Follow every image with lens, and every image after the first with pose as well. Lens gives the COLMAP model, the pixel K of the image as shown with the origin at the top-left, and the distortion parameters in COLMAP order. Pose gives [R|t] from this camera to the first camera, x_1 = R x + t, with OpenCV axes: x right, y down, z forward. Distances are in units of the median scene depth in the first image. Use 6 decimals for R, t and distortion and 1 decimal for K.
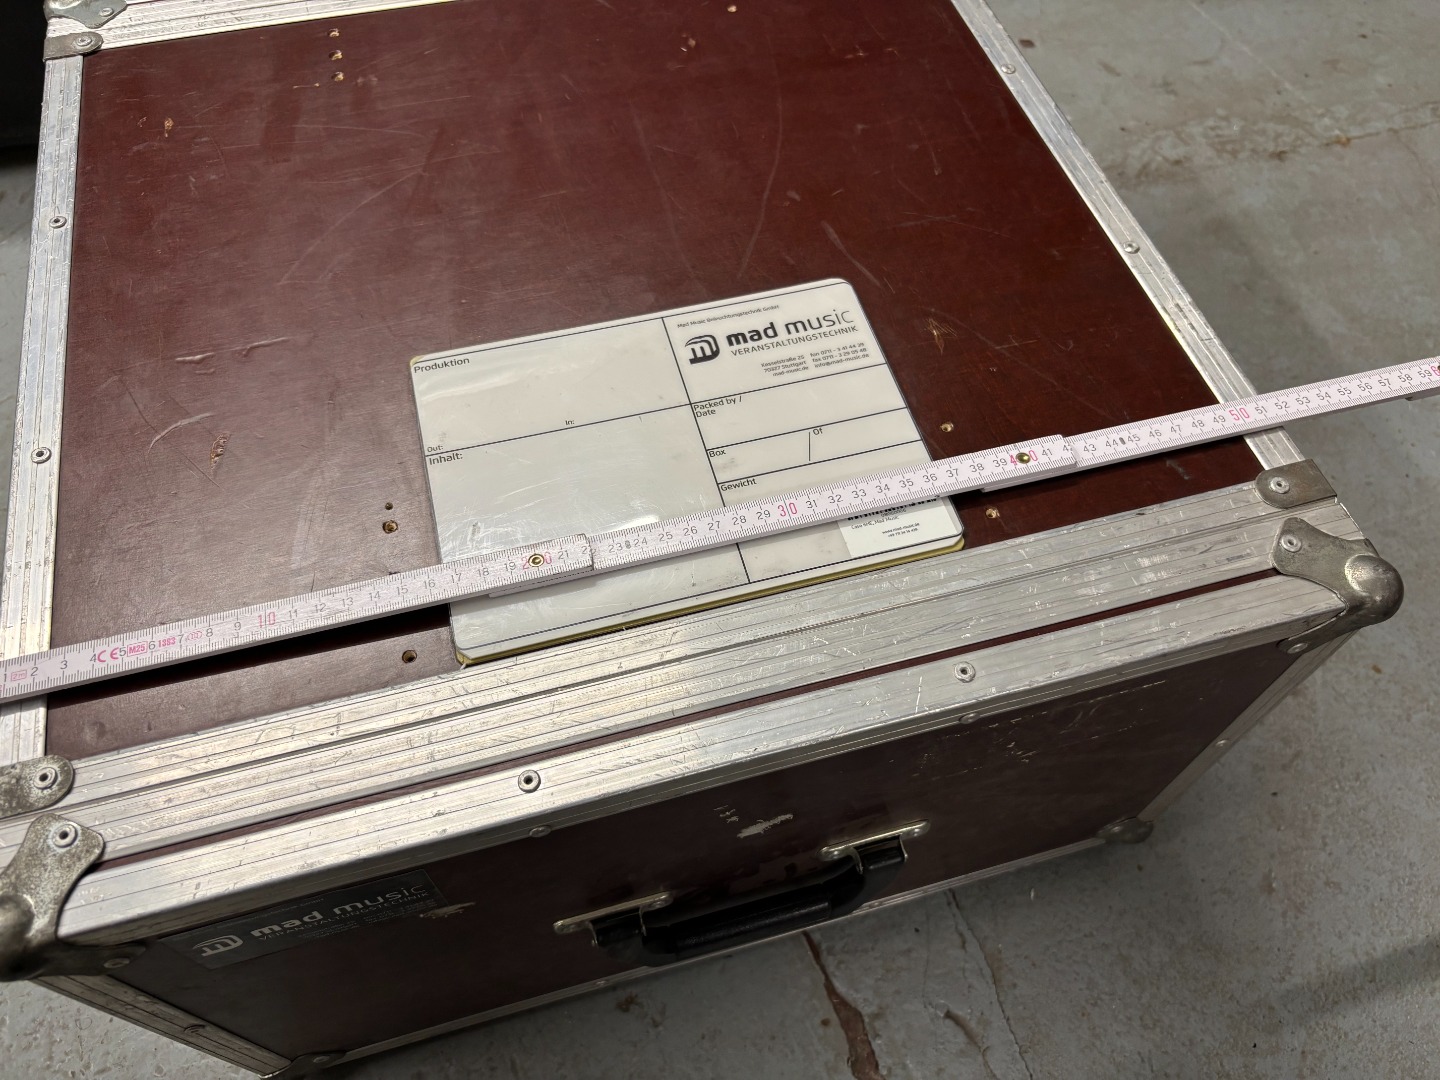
lens RADIAL K [[1113.2, 0, 731.2], [0, 1113.2, 529.5], [0, 0, 1]] dist [0.036497, -0.063420]
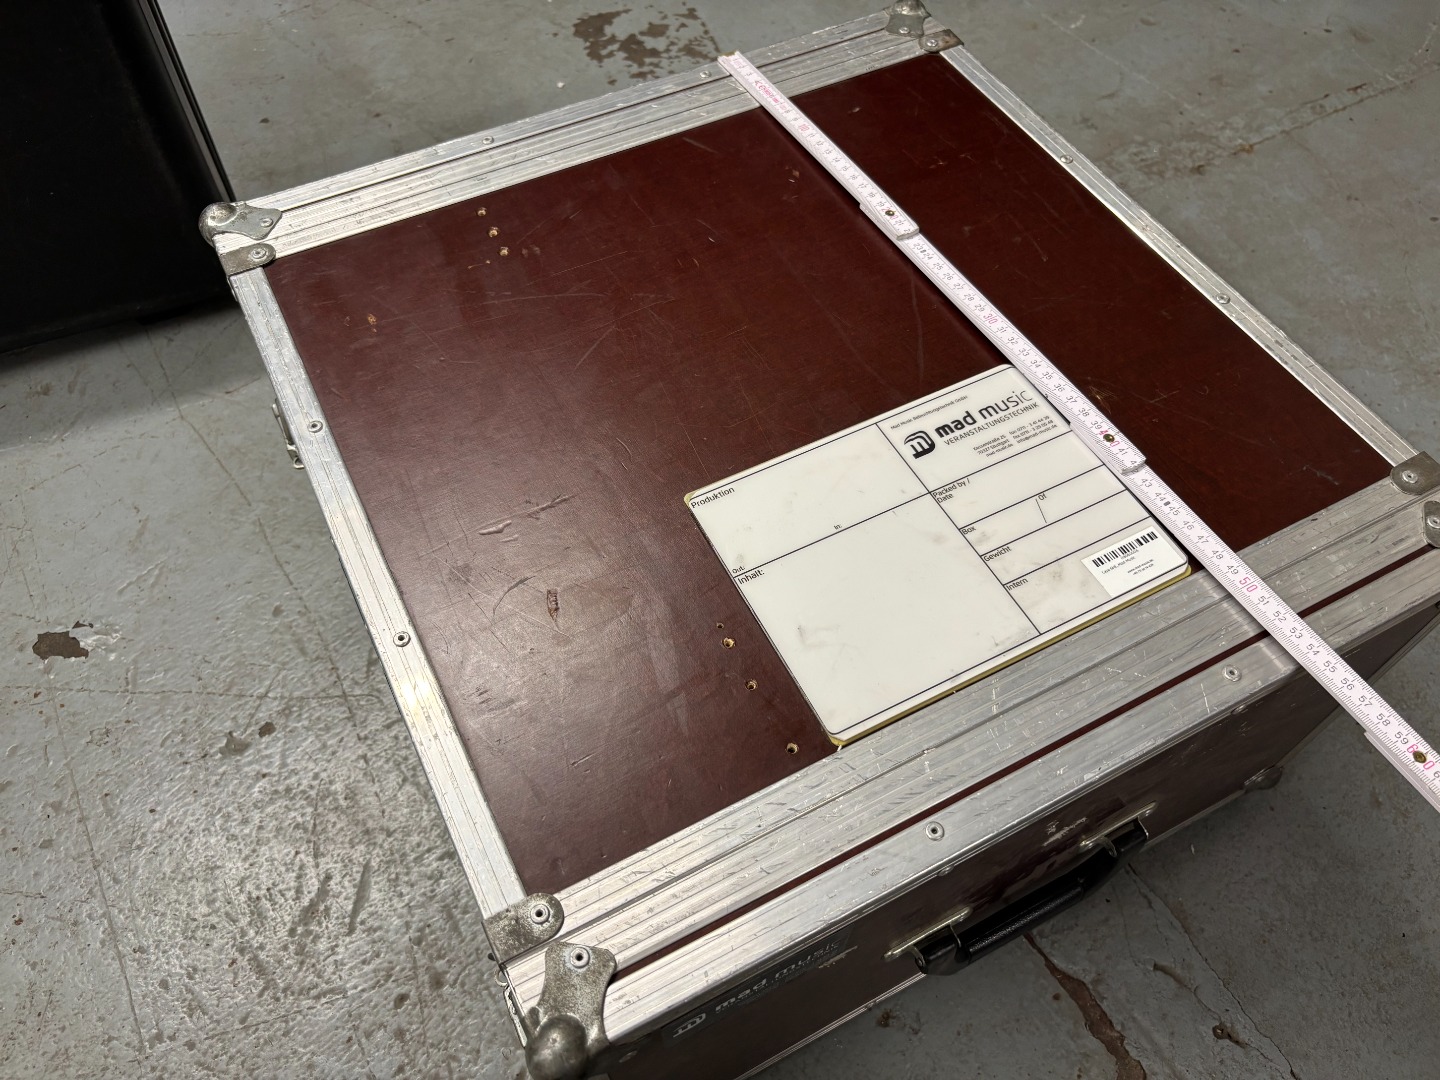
lens RADIAL K [[1113.2, 0, 714.2], [0, 1113.2, 538.1], [0, 0, 1]] dist [0.036497, -0.063420]
pose [[0.978363, -0.177430, 0.106417, -0.278482], [0.179547, 0.983692, -0.010581, -0.066447], [-0.102804, 0.029459, 0.994265, -0.106195]]
